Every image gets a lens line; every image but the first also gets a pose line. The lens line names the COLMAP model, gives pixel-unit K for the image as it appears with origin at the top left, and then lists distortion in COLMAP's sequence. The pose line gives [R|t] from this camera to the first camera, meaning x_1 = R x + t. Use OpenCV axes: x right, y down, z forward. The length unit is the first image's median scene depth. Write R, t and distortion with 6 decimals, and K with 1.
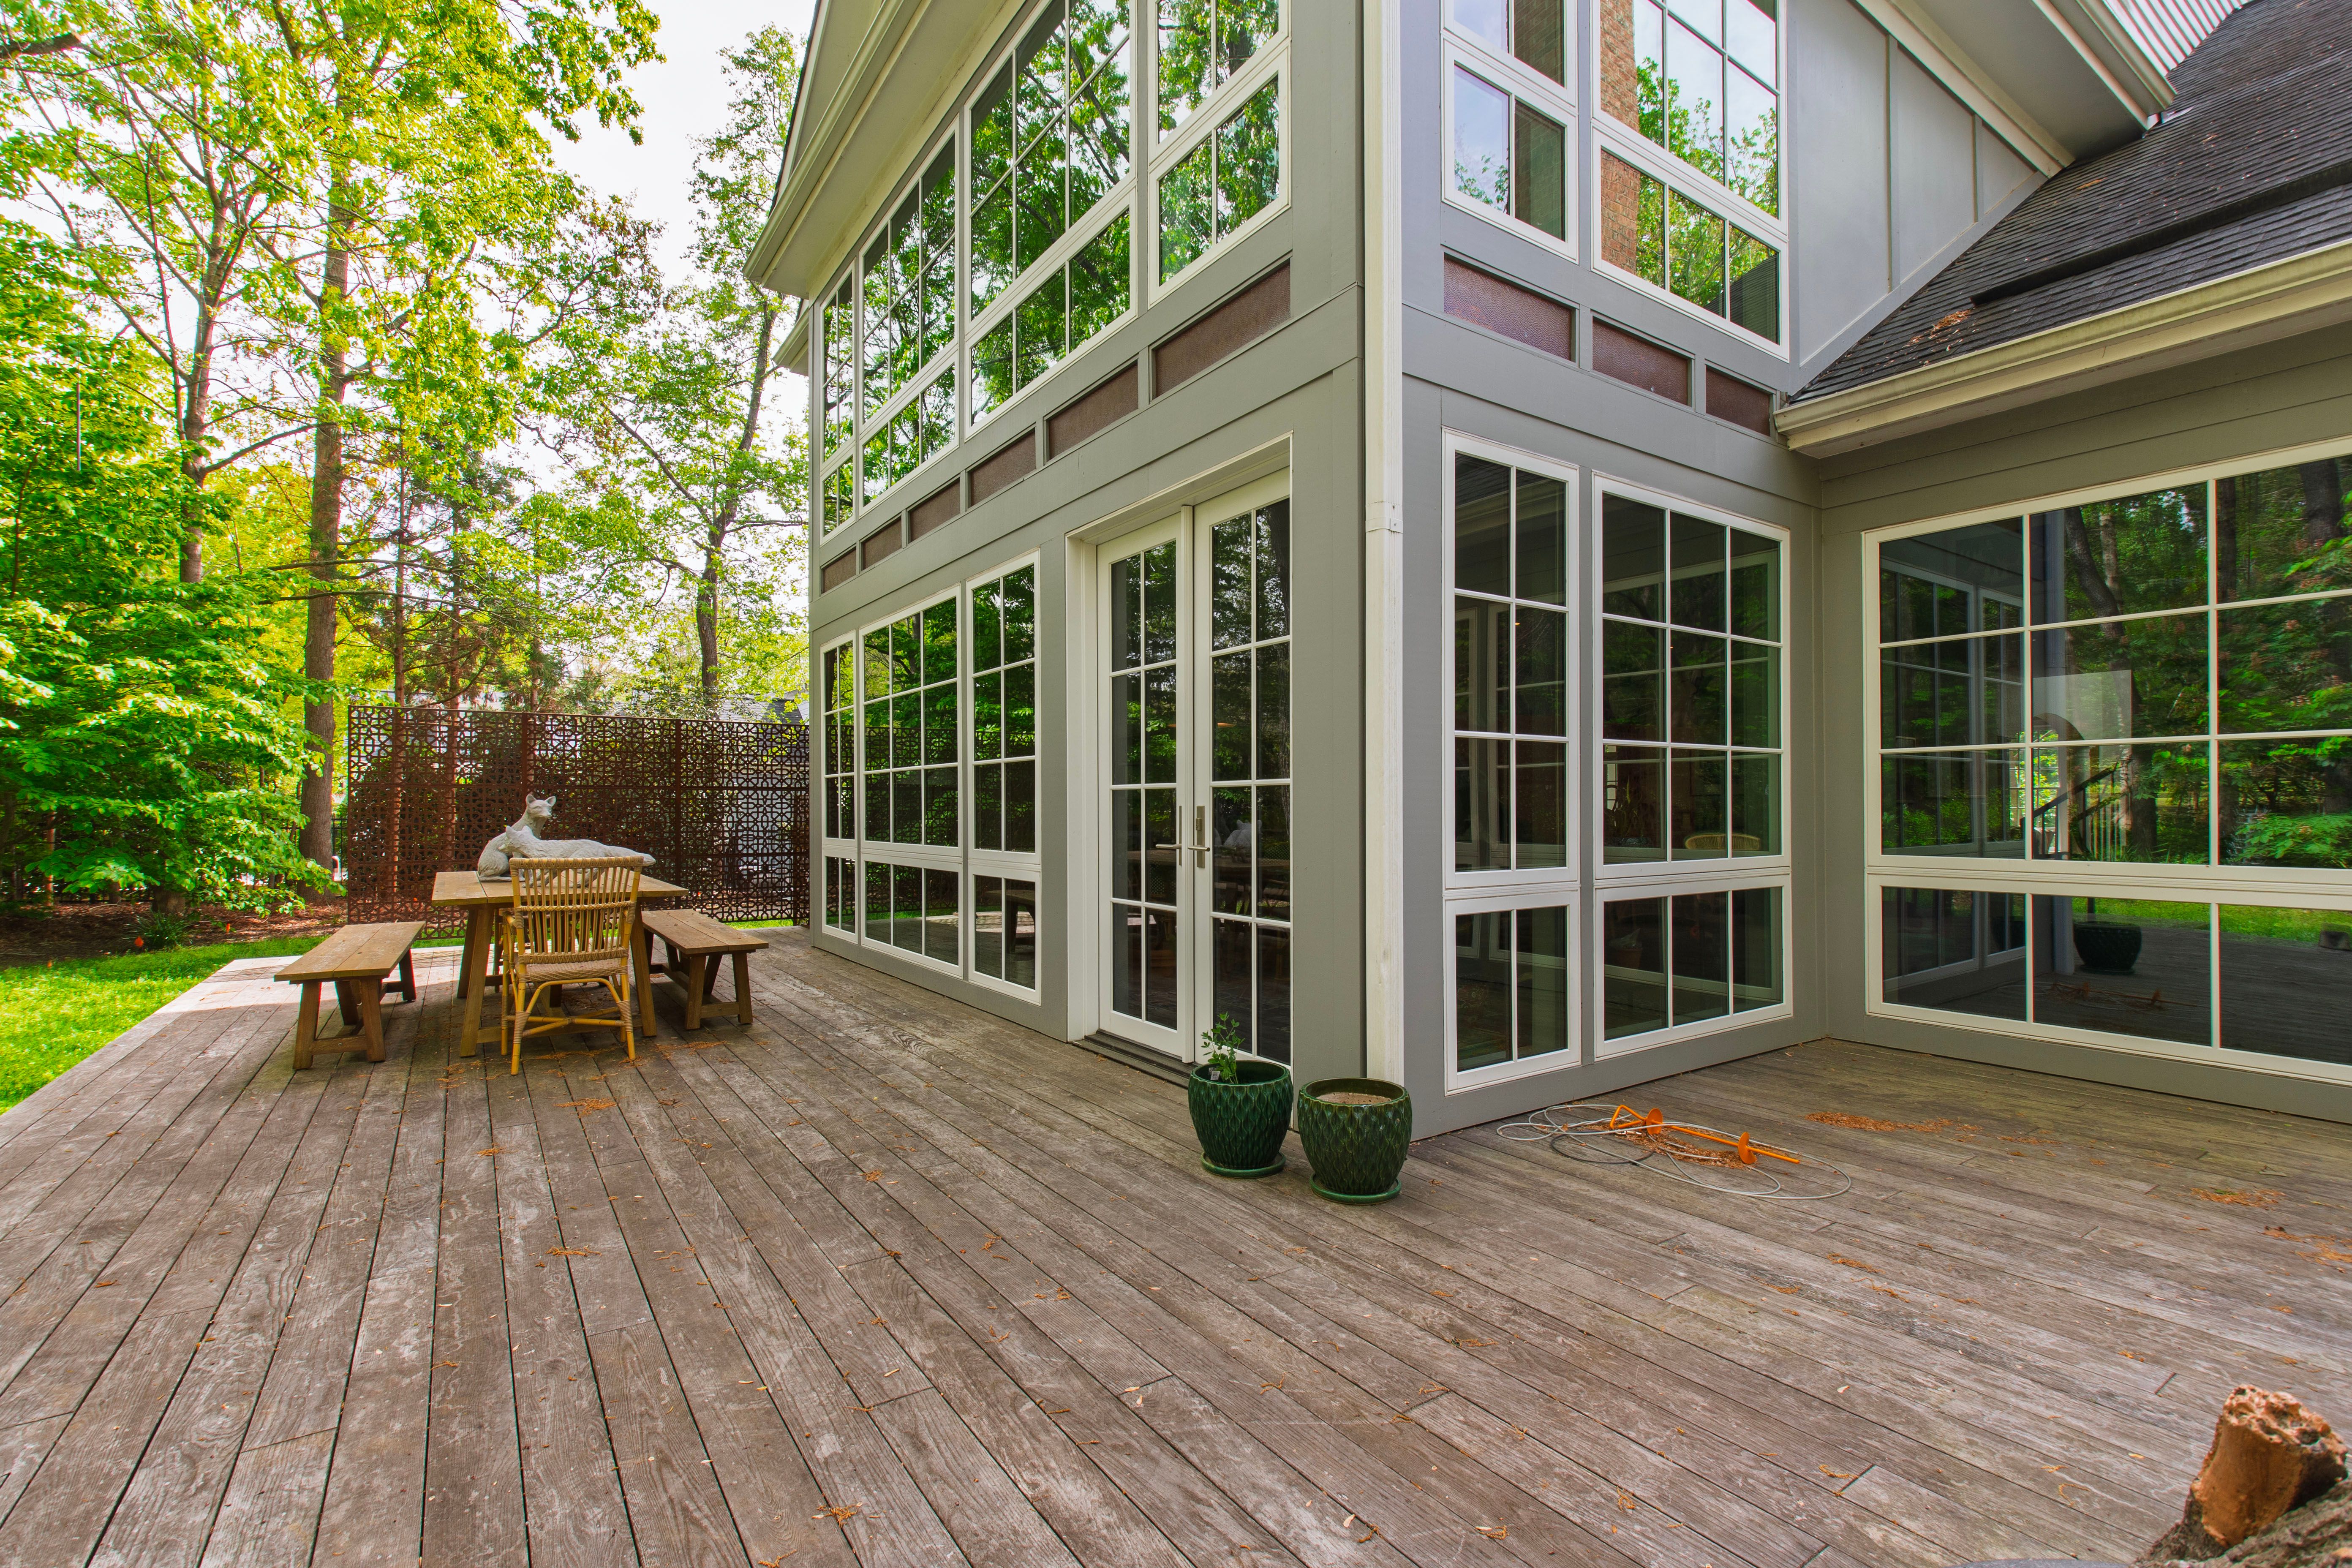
lens RADIAL K [[1042.5, 0, 1161.4], [0, 1042.5, 799.4], [0, 0, 1]] dist [0.003784, -0.000957]
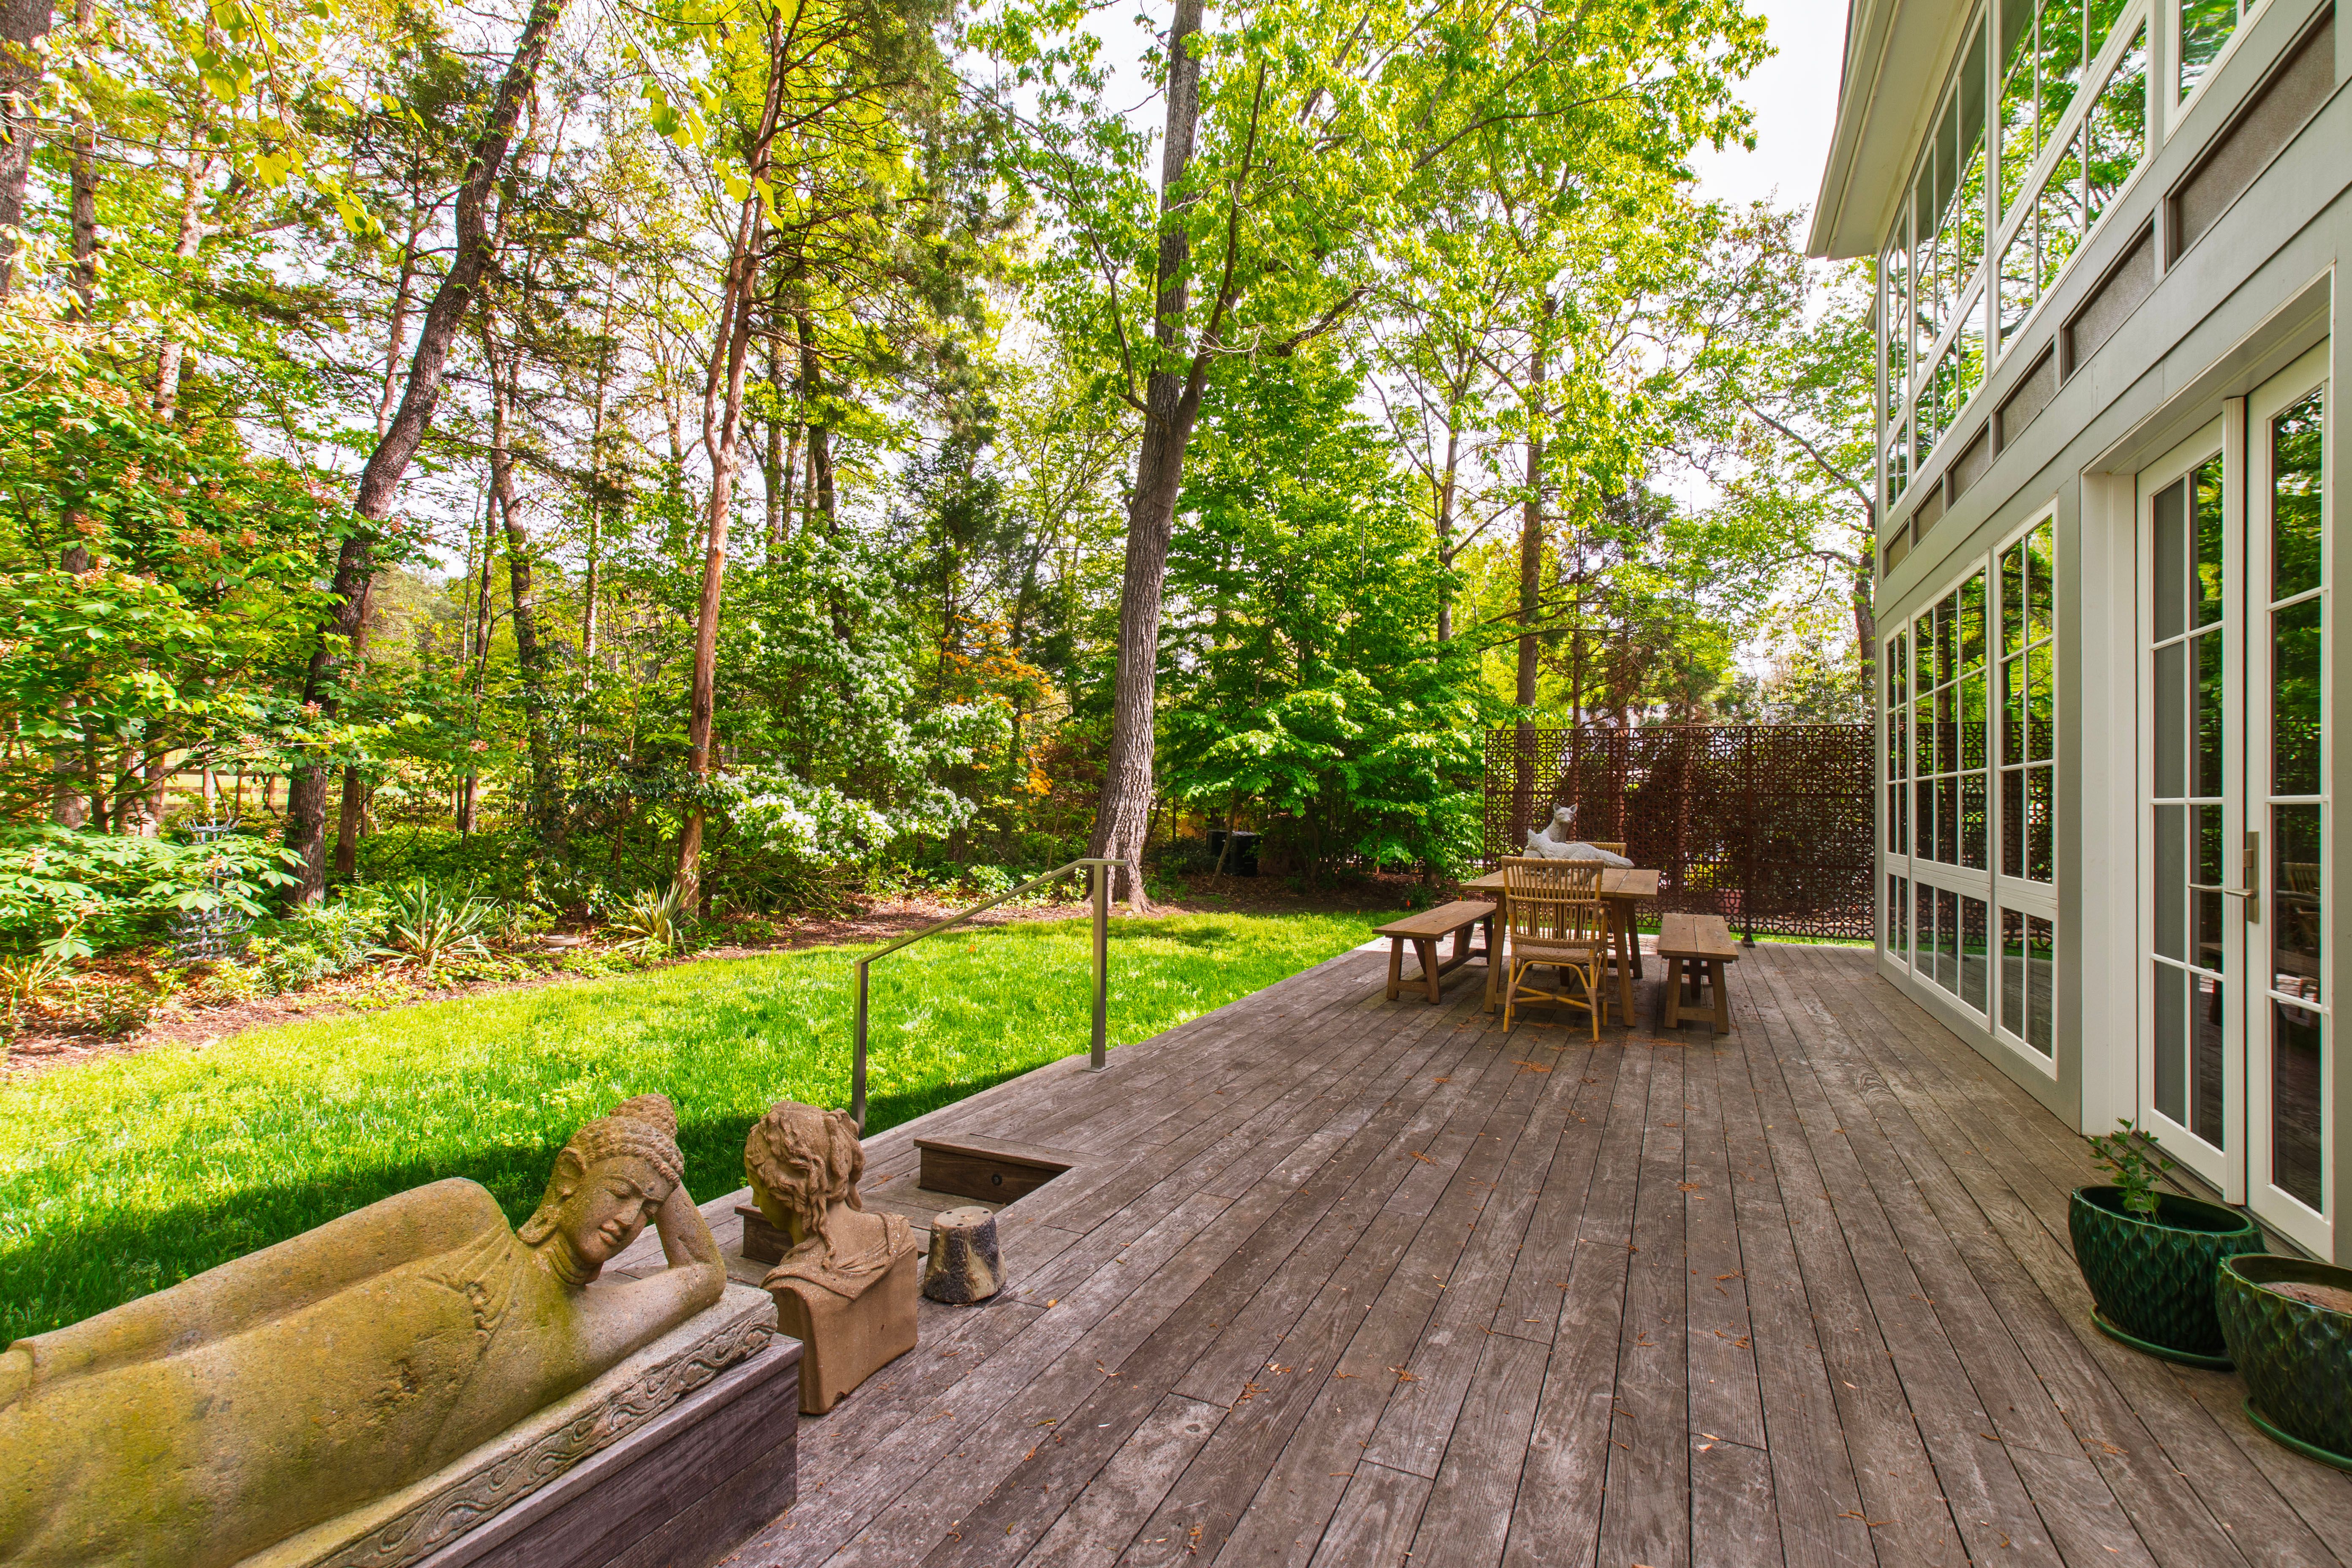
lens RADIAL K [[1042.5, 0, 1165.1], [0, 1042.5, 797.5], [0, 0, 1]] dist [0.003784, -0.000957]
pose [[0.511983, 0.004175, -0.858986, 0.221279], [-0.008587, 0.999963, -0.000258, -0.008052], [0.858953, 0.007508, 0.512000, 0.029501]]
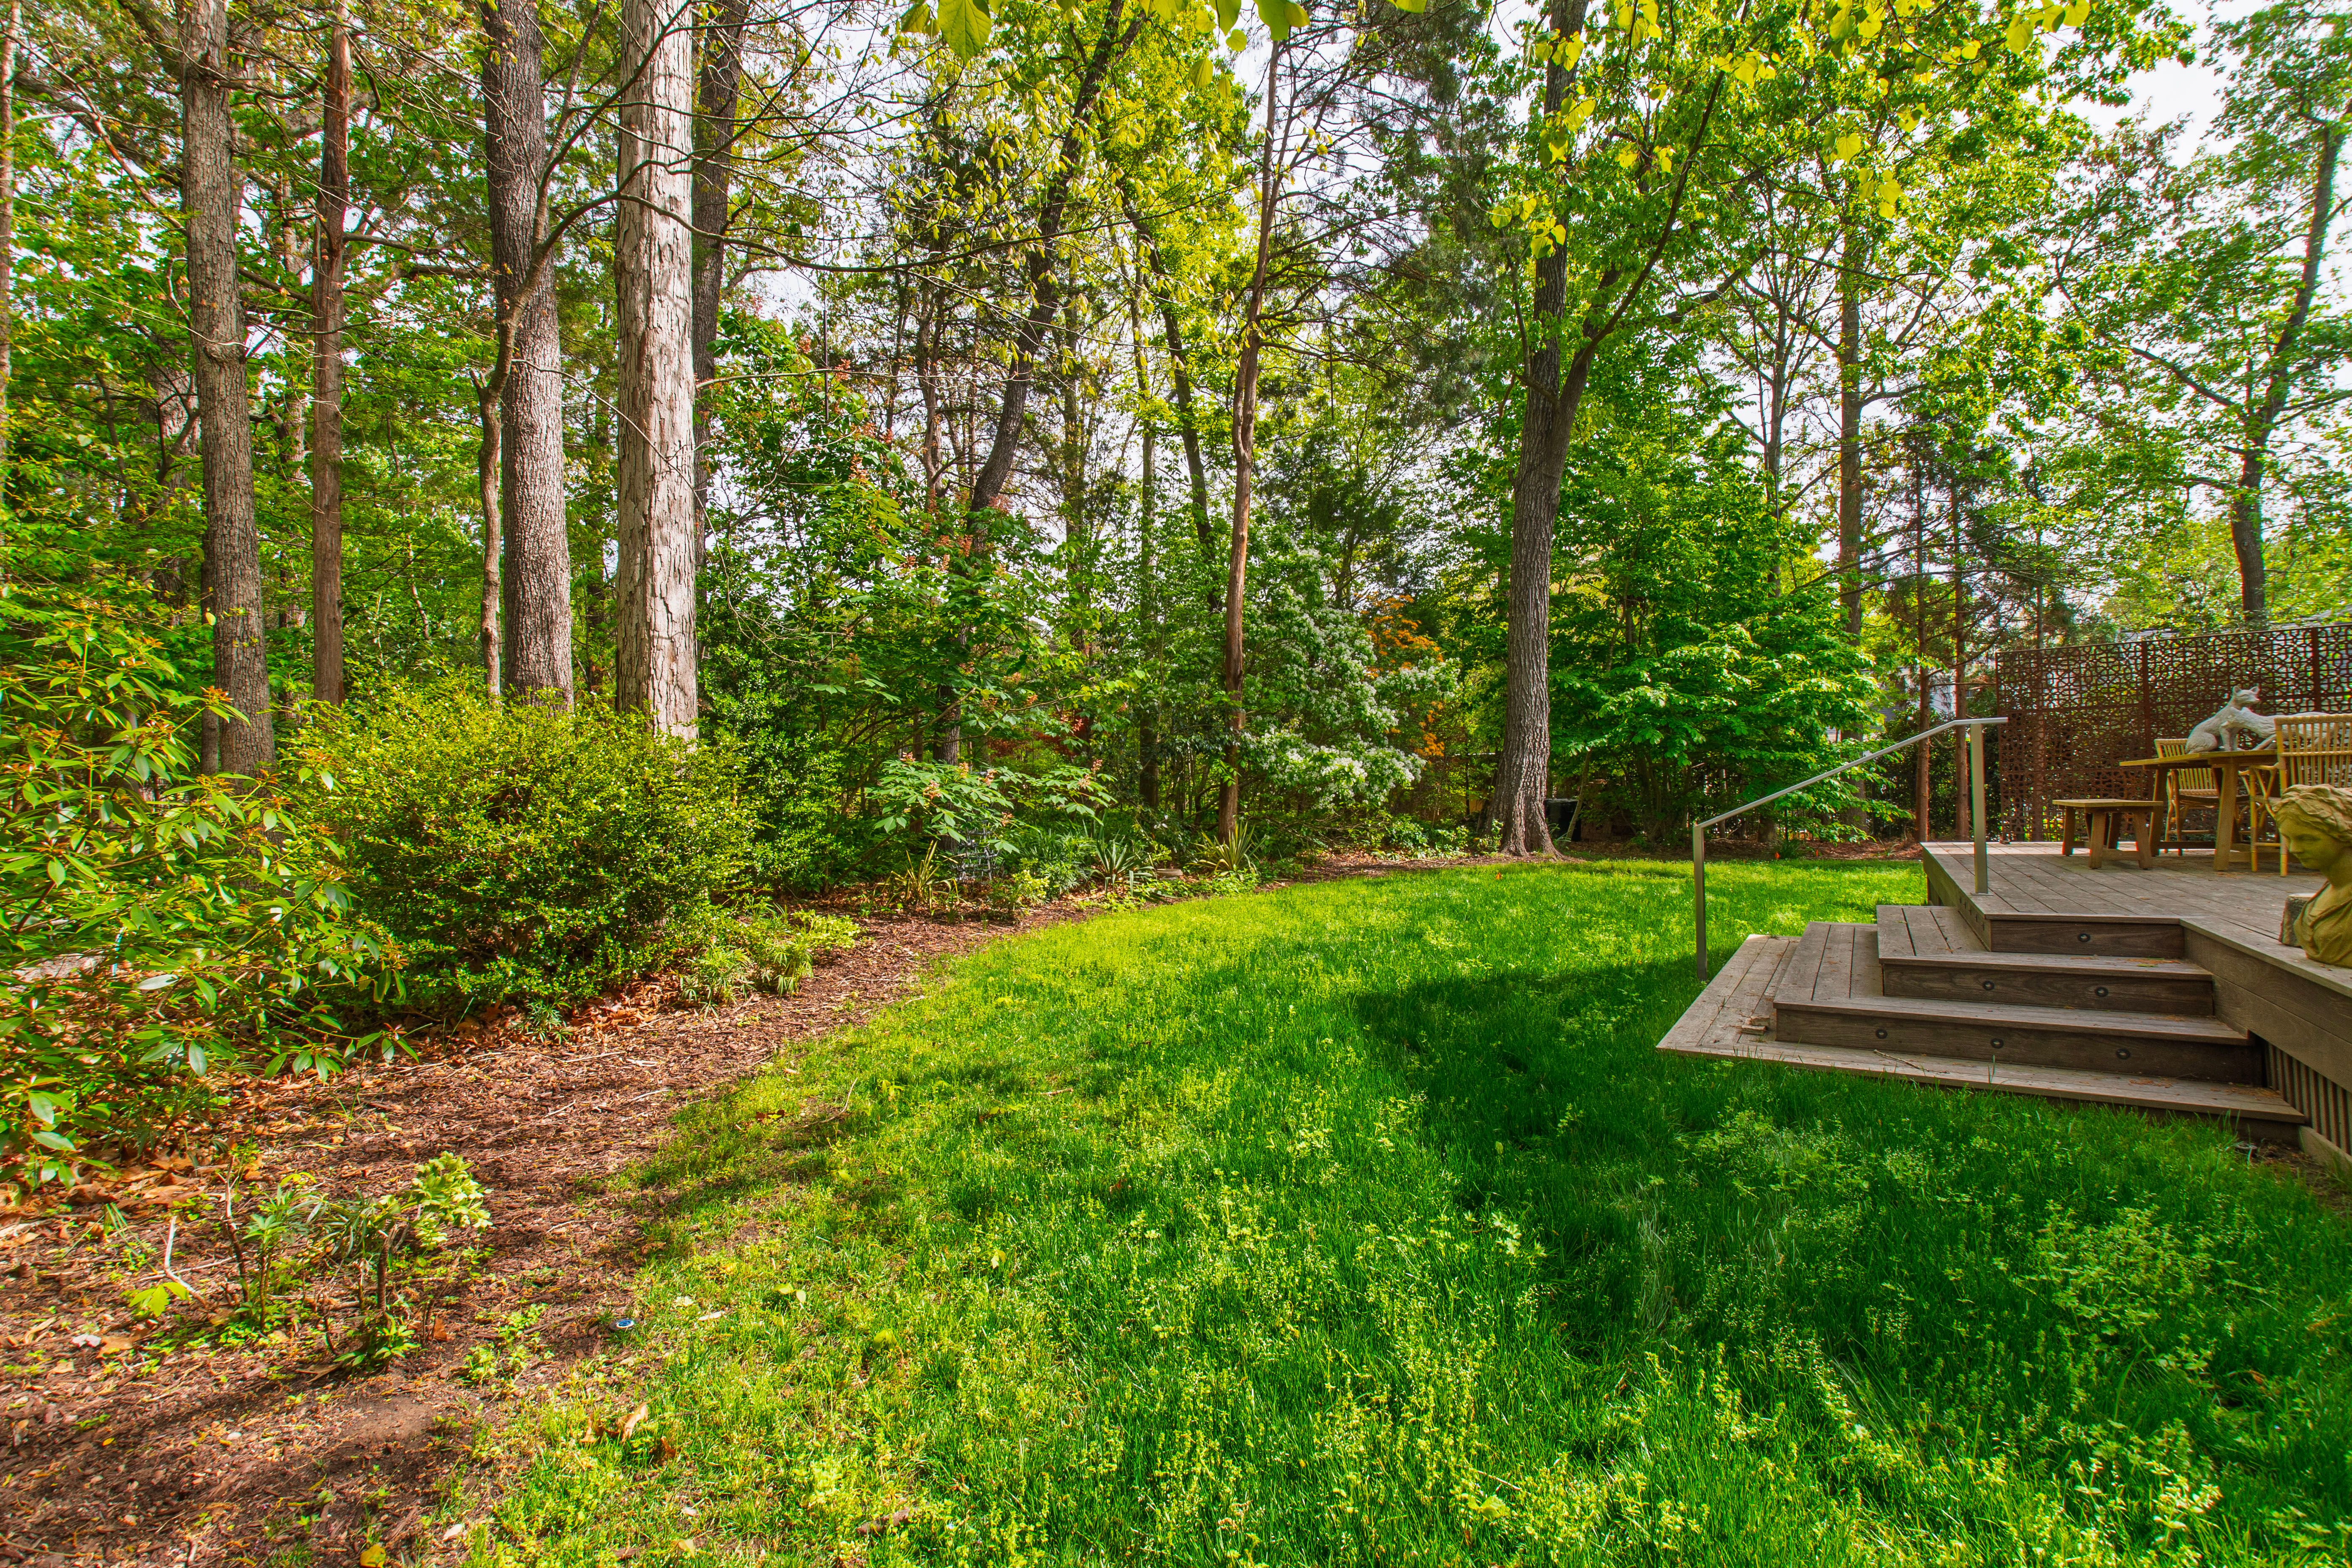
lens RADIAL K [[1042.5, 0, 1185.4], [0, 1042.5, 787.6], [0, 0, 1]] dist [0.003784, -0.000957]
pose [[0.390487, -0.025257, -0.920262, 0.061976], [0.031090, 0.999415, -0.014237, 0.127951], [0.920083, -0.023052, 0.391044, -0.874108]]
